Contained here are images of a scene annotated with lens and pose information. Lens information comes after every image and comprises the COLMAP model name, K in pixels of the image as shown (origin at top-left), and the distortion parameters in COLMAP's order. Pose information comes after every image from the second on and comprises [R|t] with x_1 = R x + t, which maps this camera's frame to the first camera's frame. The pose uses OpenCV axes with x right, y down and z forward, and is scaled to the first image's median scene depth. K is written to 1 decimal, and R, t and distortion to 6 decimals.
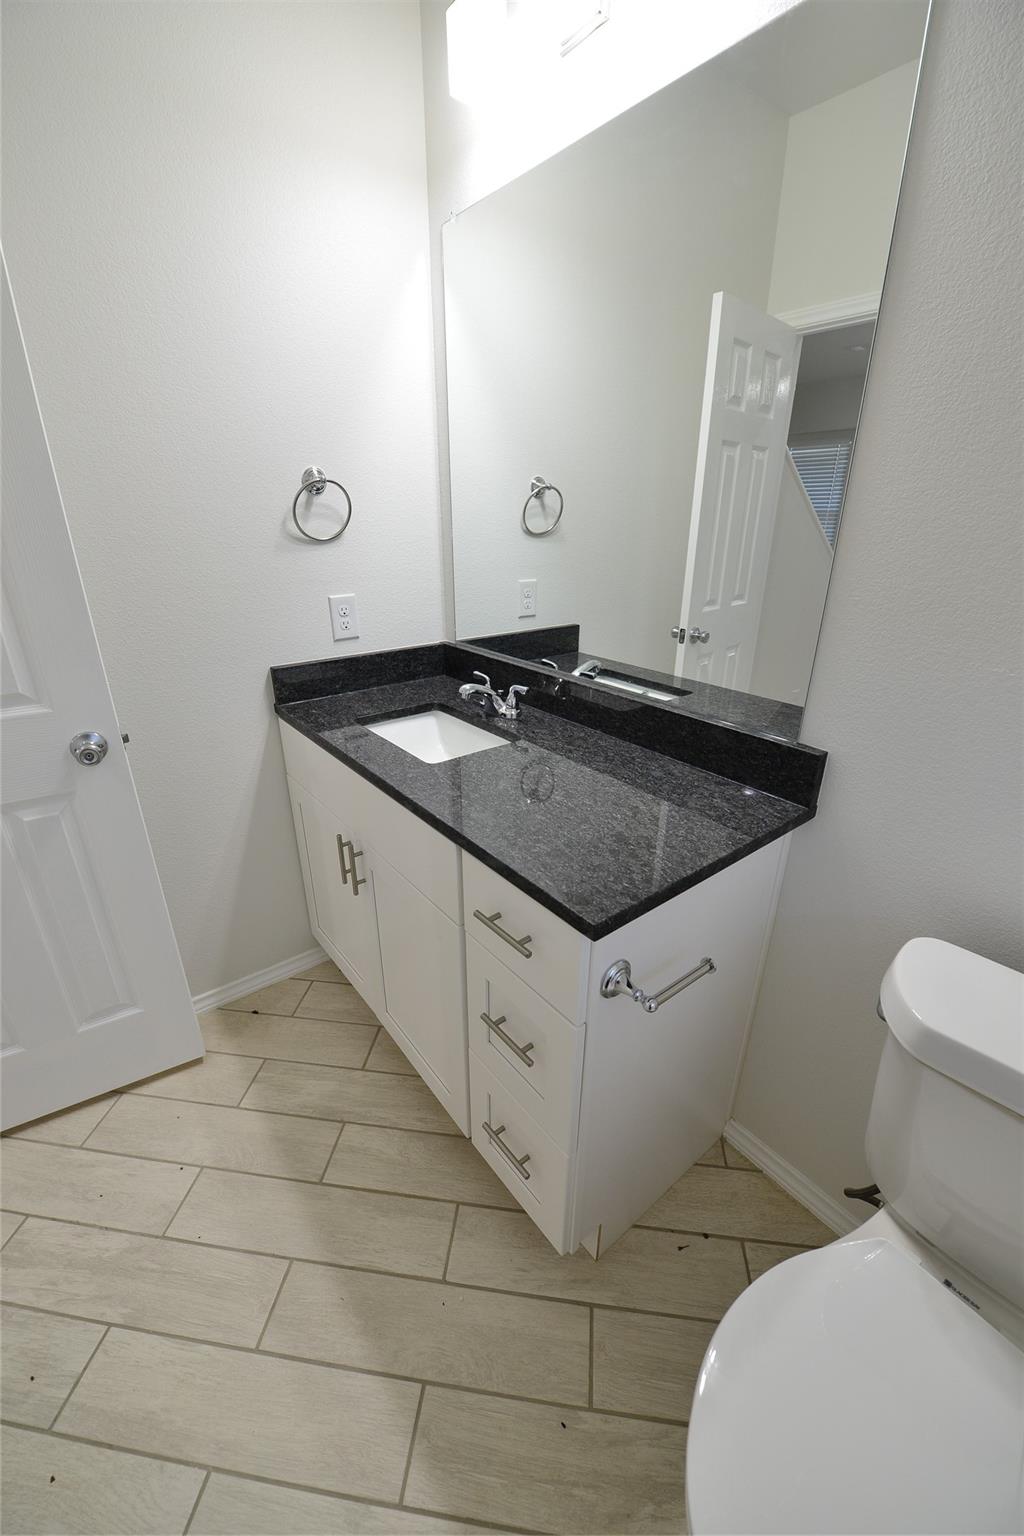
lens RADIAL K [[613.1, 0, 514.2], [0, 613.1, 775.7], [0, 0, 1]] dist [-0.013917, -0.003302]
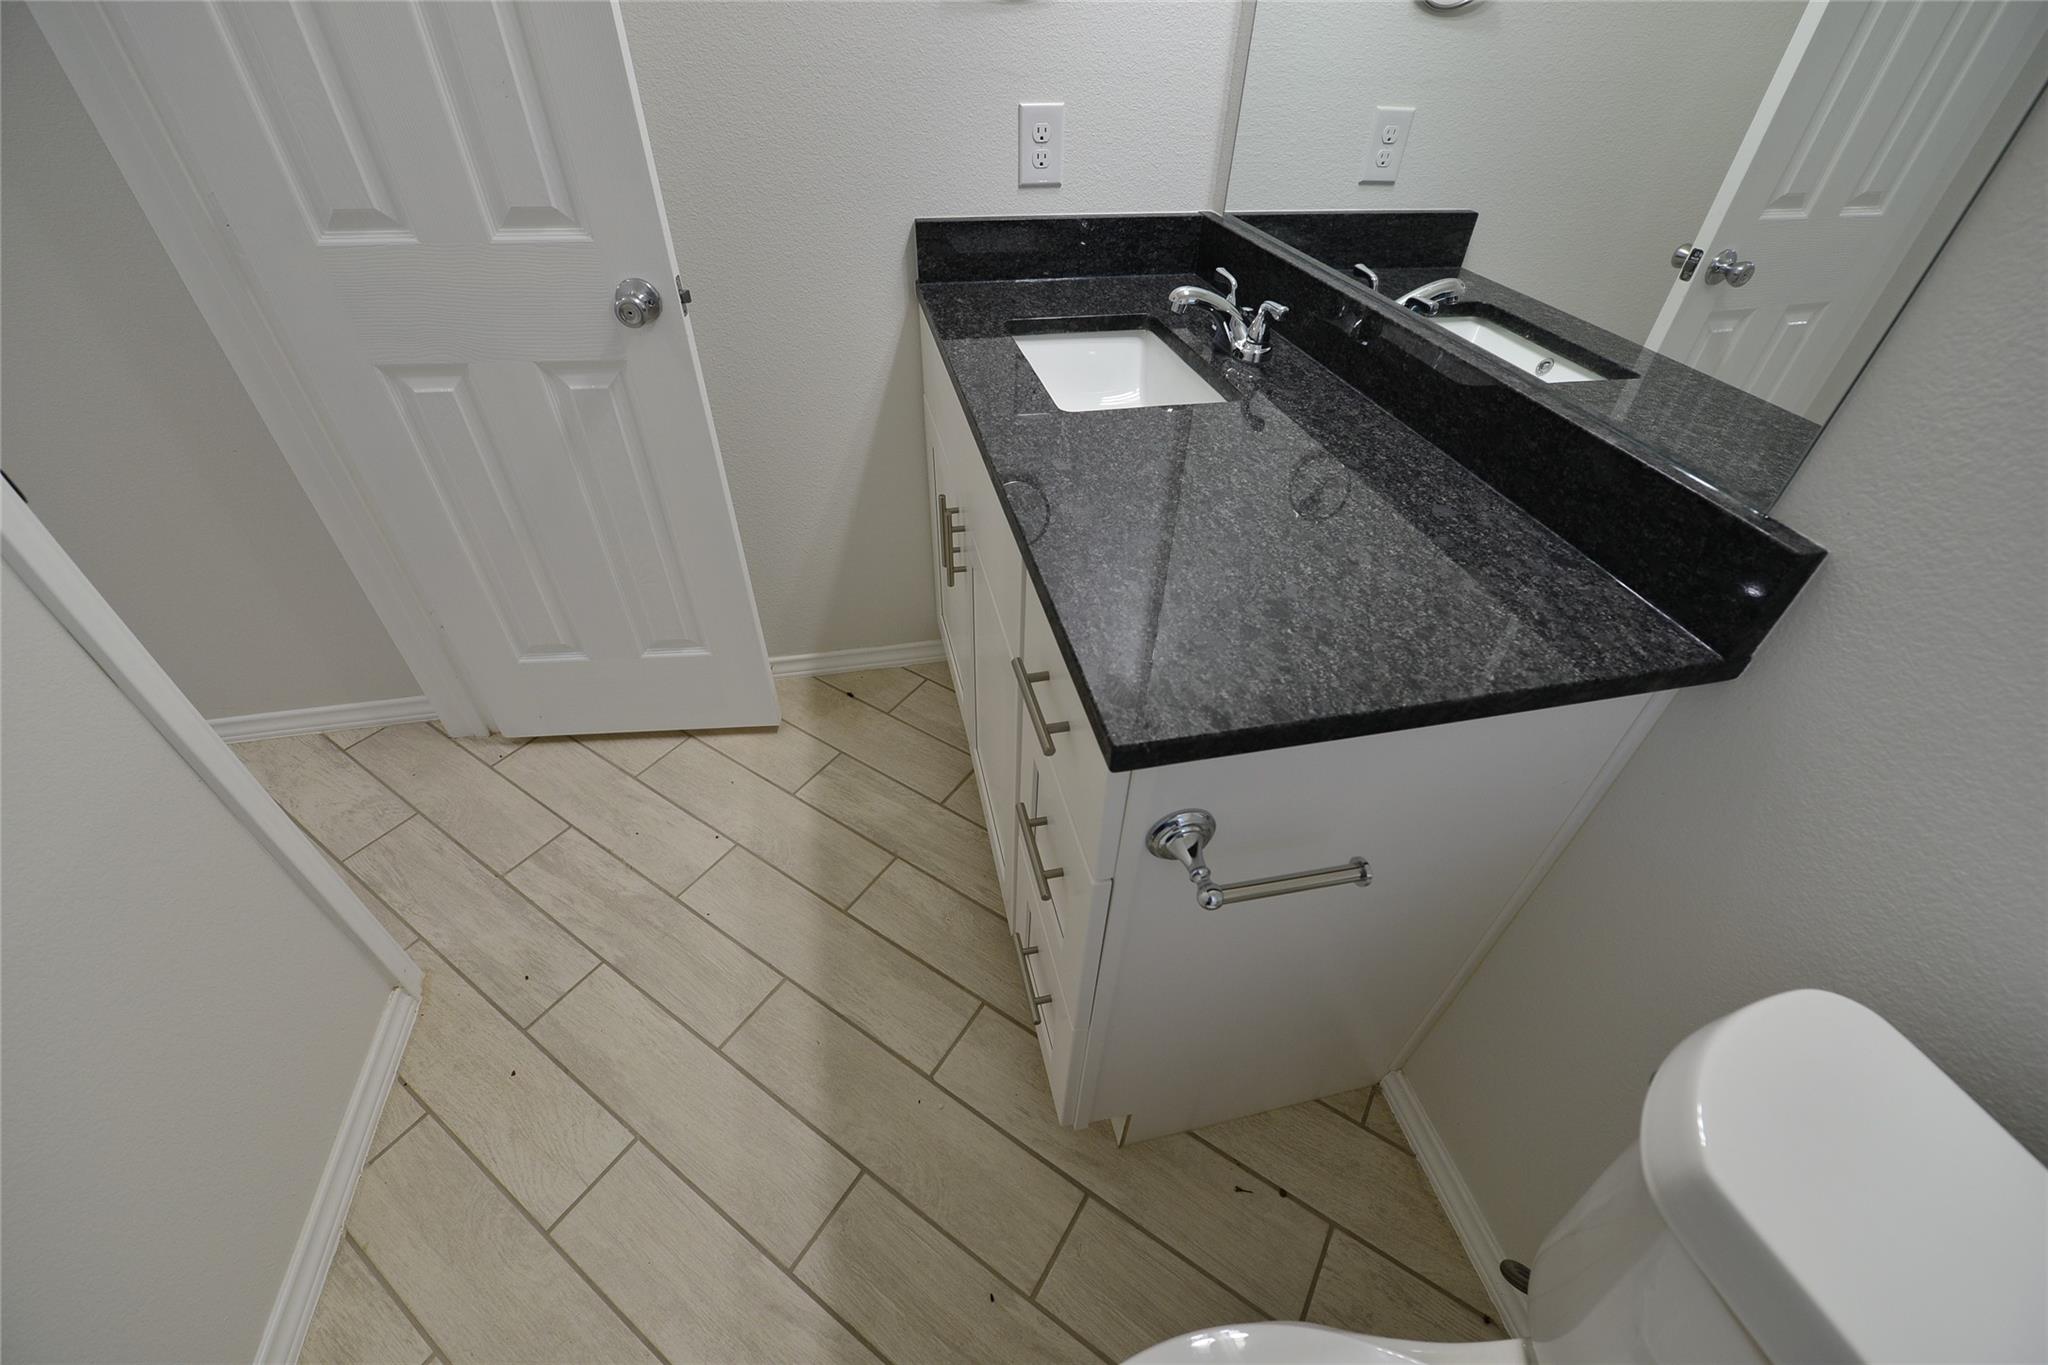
lens RADIAL K [[817.5, 0, 1011.7], [0, 817.5, 687.6], [0, 0, 1]] dist [-0.013917, -0.003302]
pose [[0.898737, 0.299081, -0.320659, 0.142294], [-0.192288, 0.926037, 0.324778, -0.016177], [0.394077, -0.230231, 0.889774, 0.163088]]
